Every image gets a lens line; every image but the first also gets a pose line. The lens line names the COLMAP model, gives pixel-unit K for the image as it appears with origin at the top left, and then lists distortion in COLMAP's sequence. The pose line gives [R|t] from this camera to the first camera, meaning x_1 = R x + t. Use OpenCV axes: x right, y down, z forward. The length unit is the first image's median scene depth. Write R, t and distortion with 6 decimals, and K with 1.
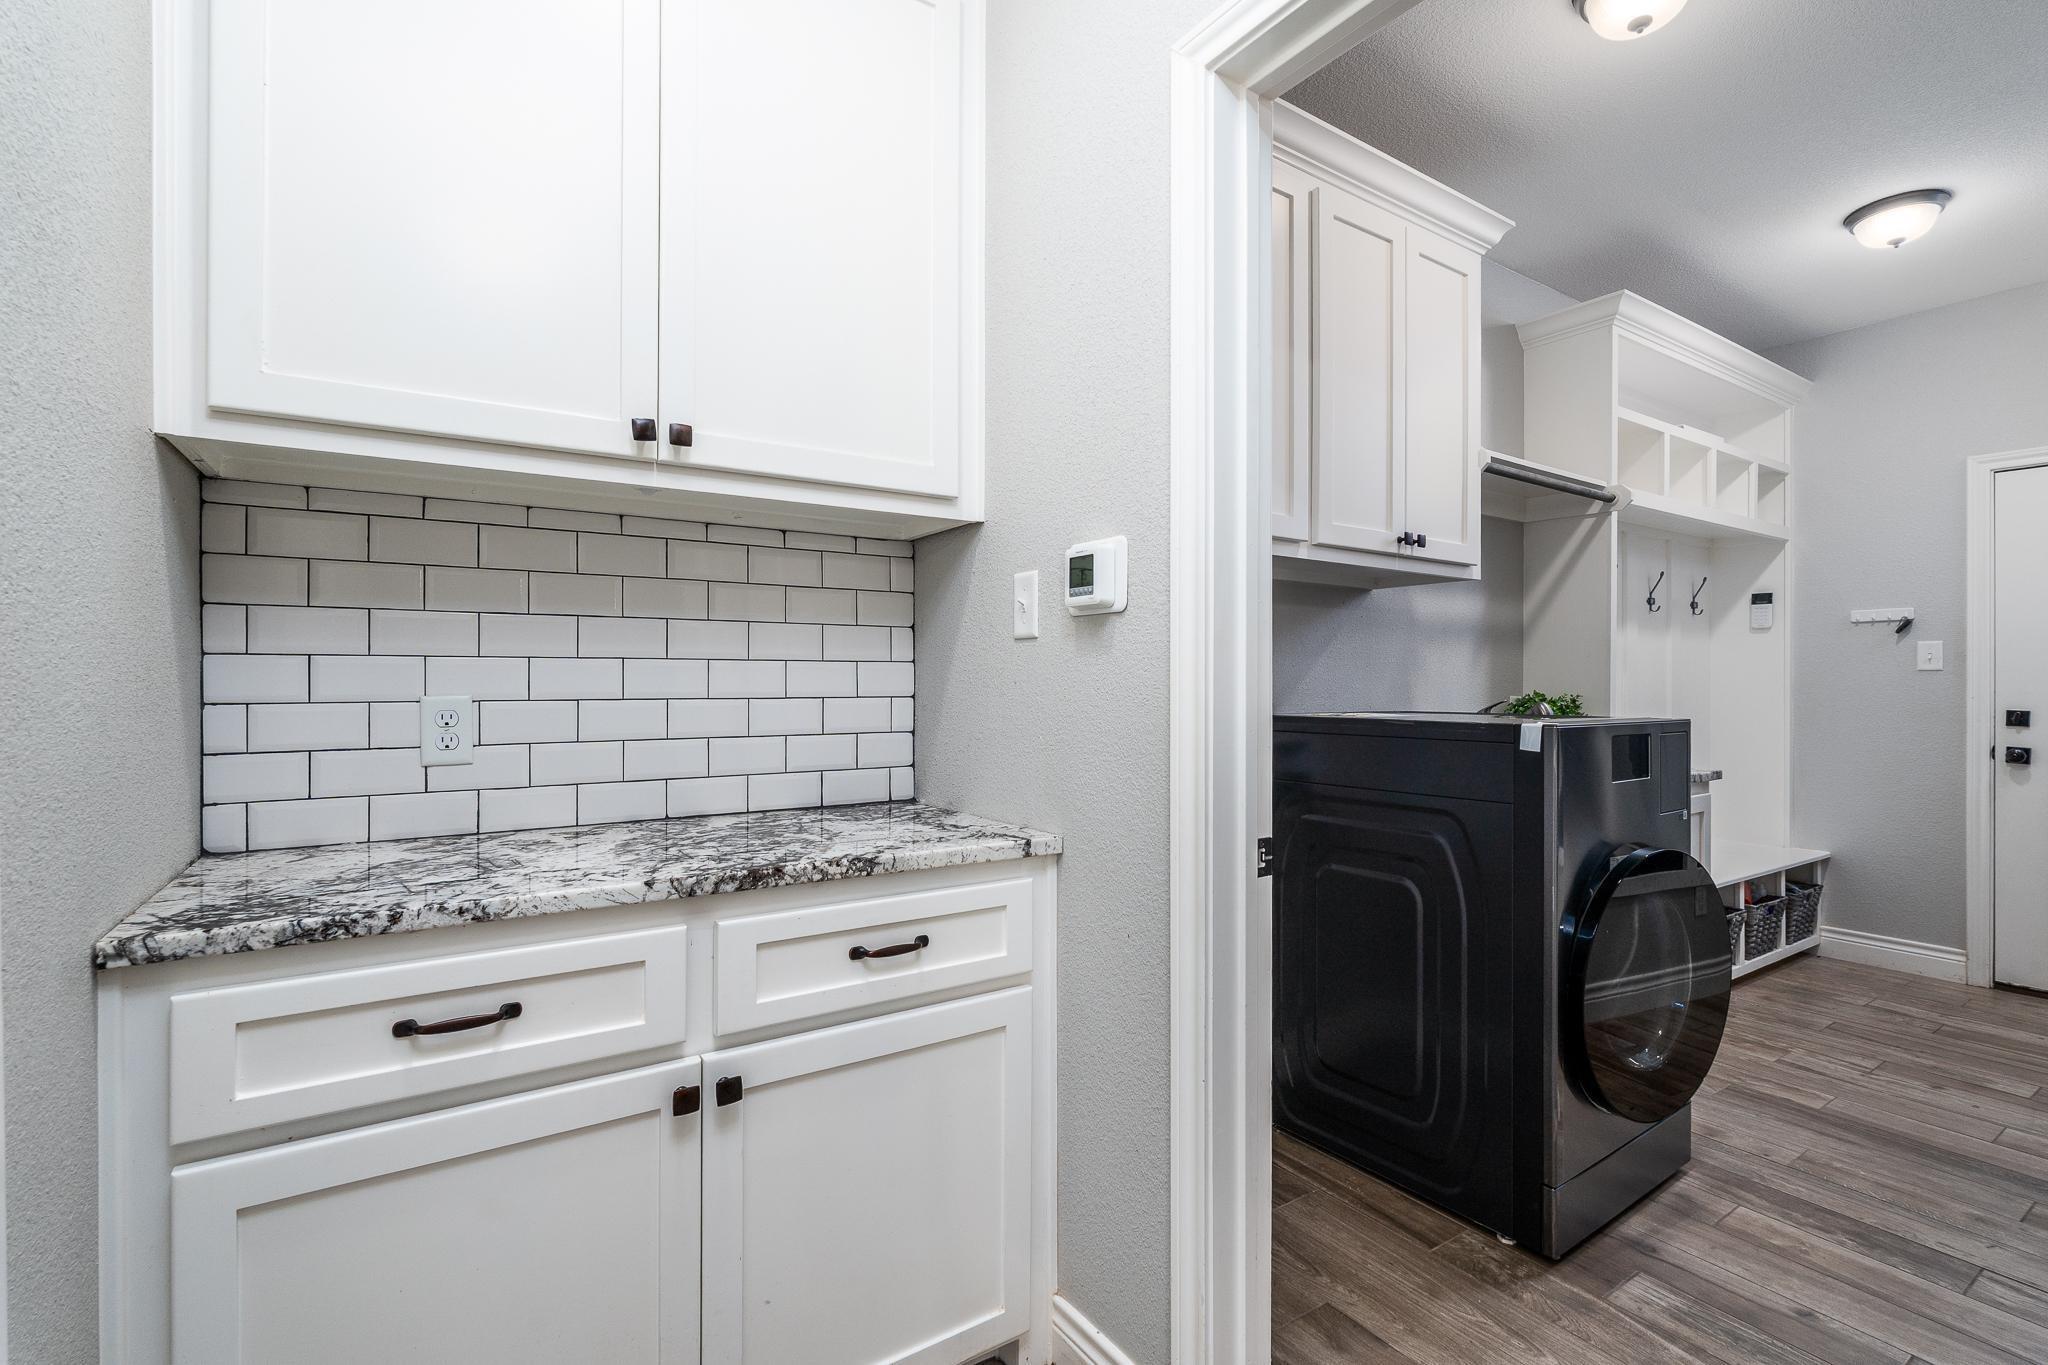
lens RADIAL K [[913.1, 0, 1028.4], [0, 913.1, 677.3], [0, 0, 1]] dist [-0.002091, 0.000018]
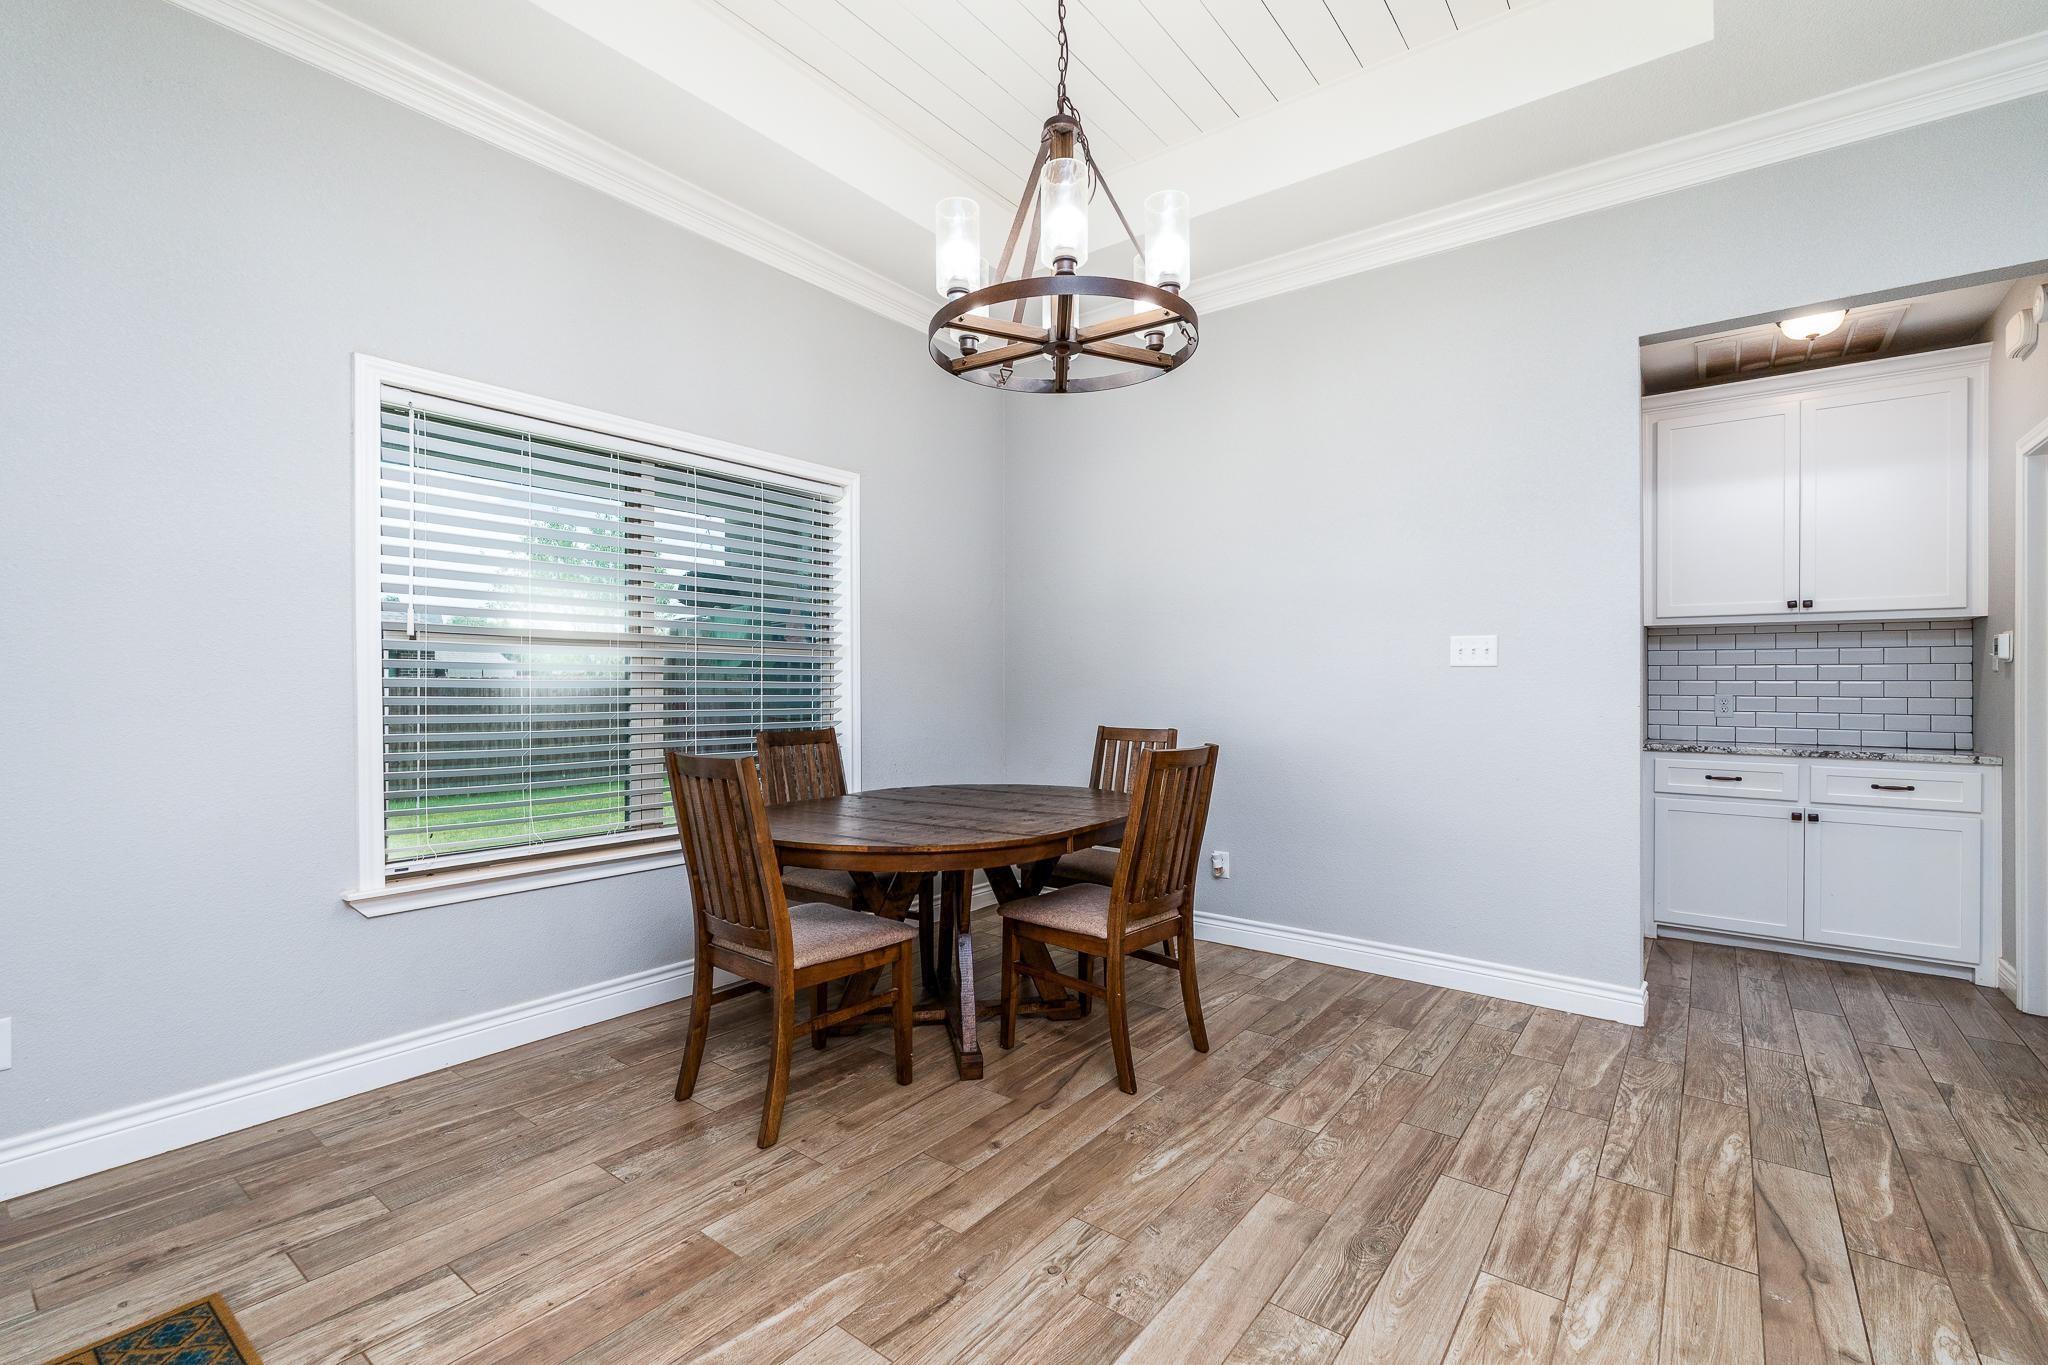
lens RADIAL K [[913.1, 0, 1018.0], [0, 913.1, 682.3], [0, 0, 1]] dist [-0.002091, 0.000018]
pose [[0.312001, -0.003296, -0.950076, 1.587155], [-0.002703, 0.999987, -0.004357, 0.001667], [0.950078, 0.003927, 0.311988, -2.283227]]
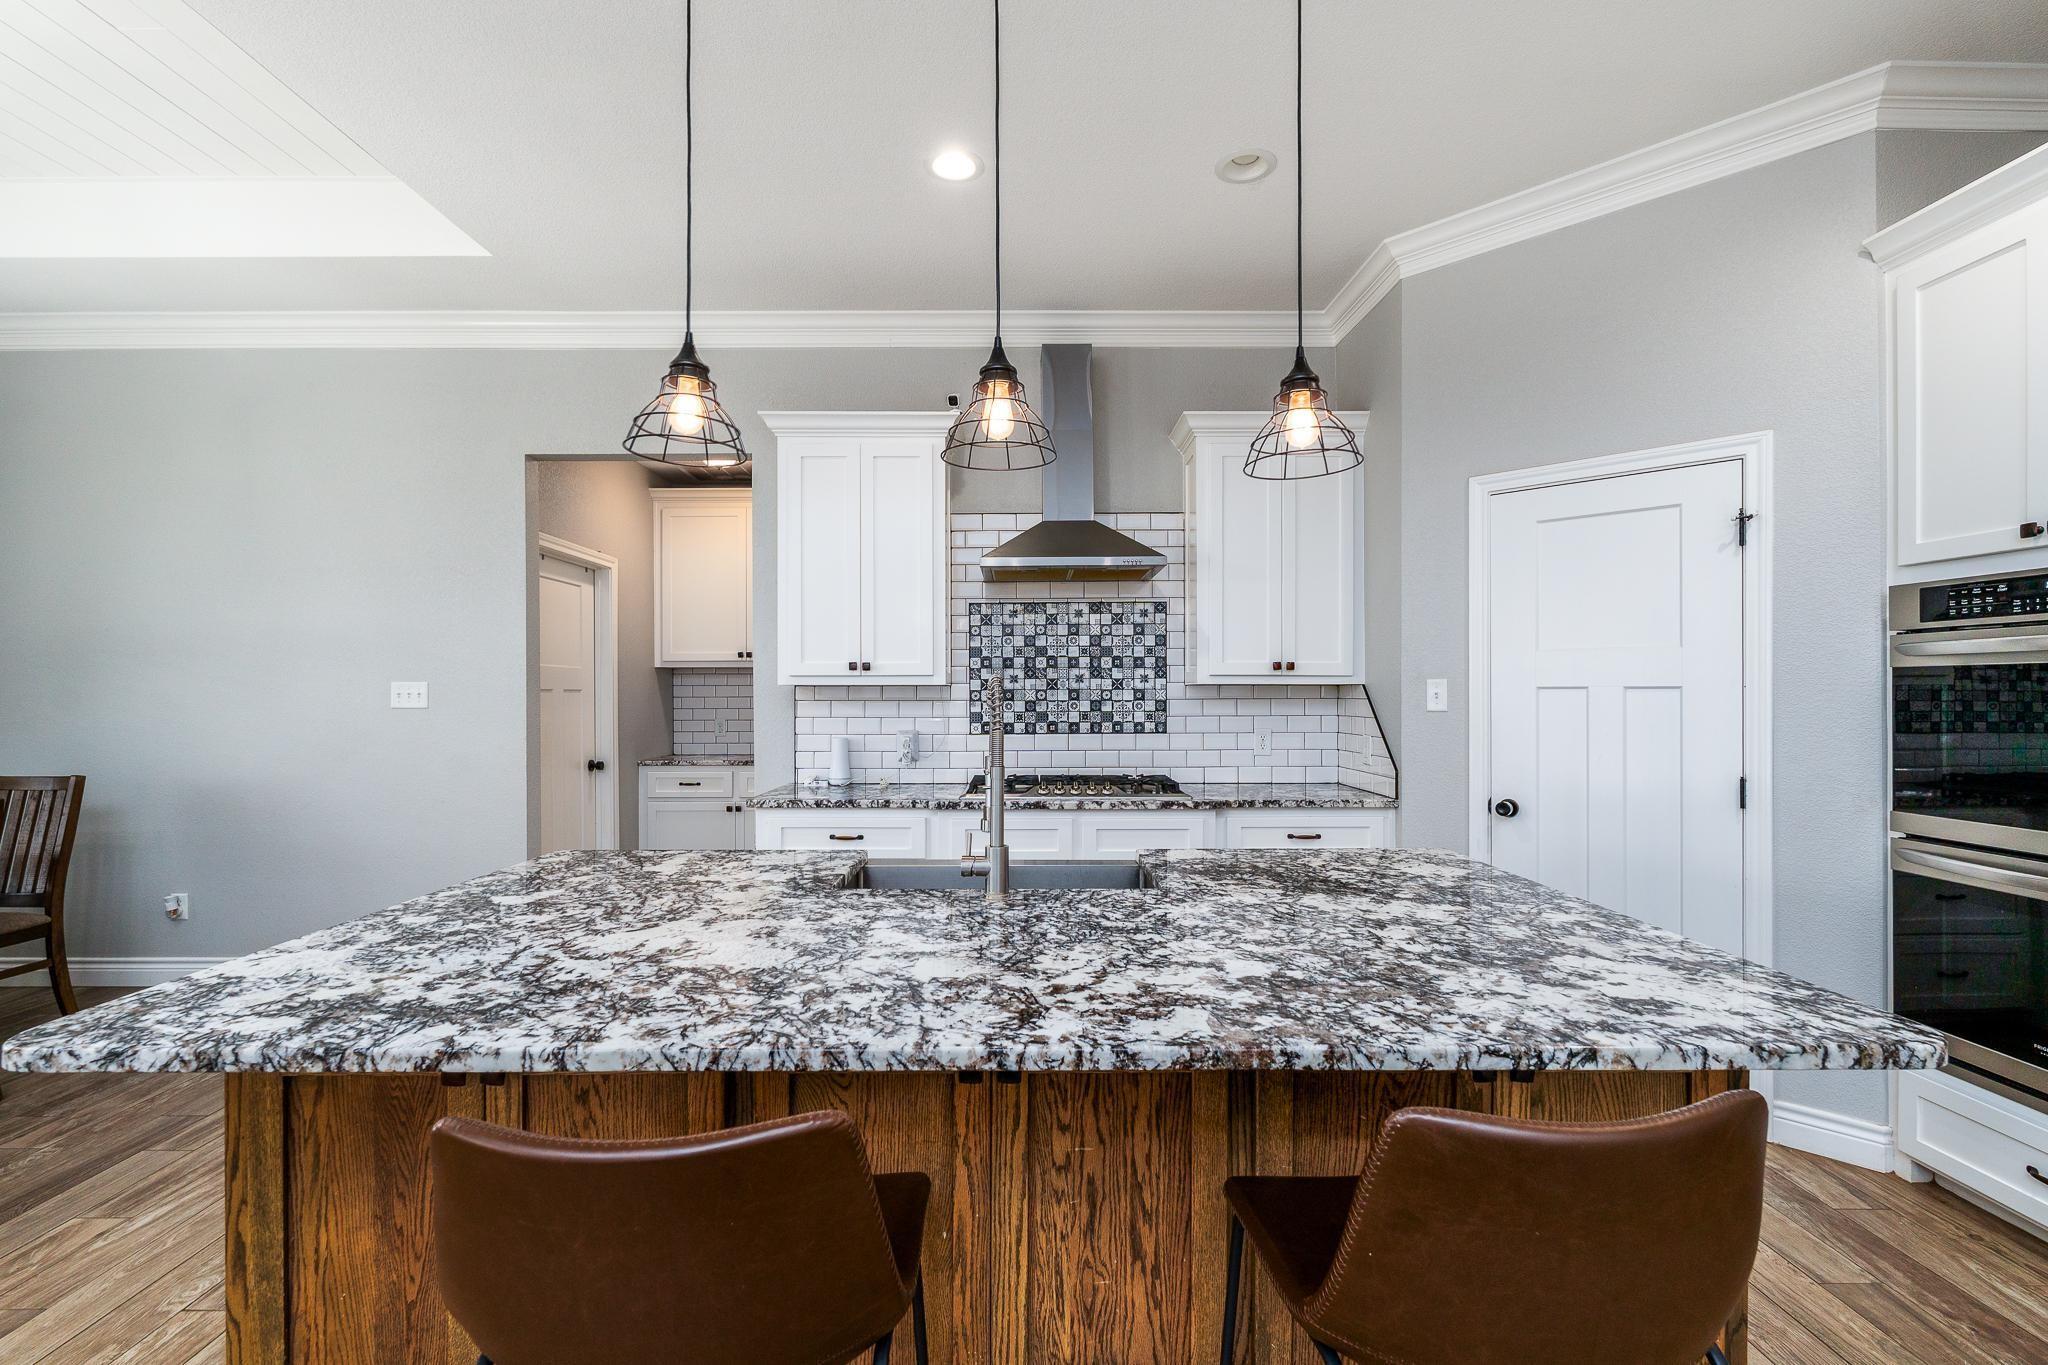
lens RADIAL K [[913.1, 0, 1031.5], [0, 913.1, 680.6], [0, 0, 1]] dist [-0.002091, 0.000018]
pose [[0.833911, -0.011749, -0.551774, 2.883245], [0.005902, 0.999906, -0.012371, -0.094883], [0.551868, 0.007060, 0.833902, -1.670795]]
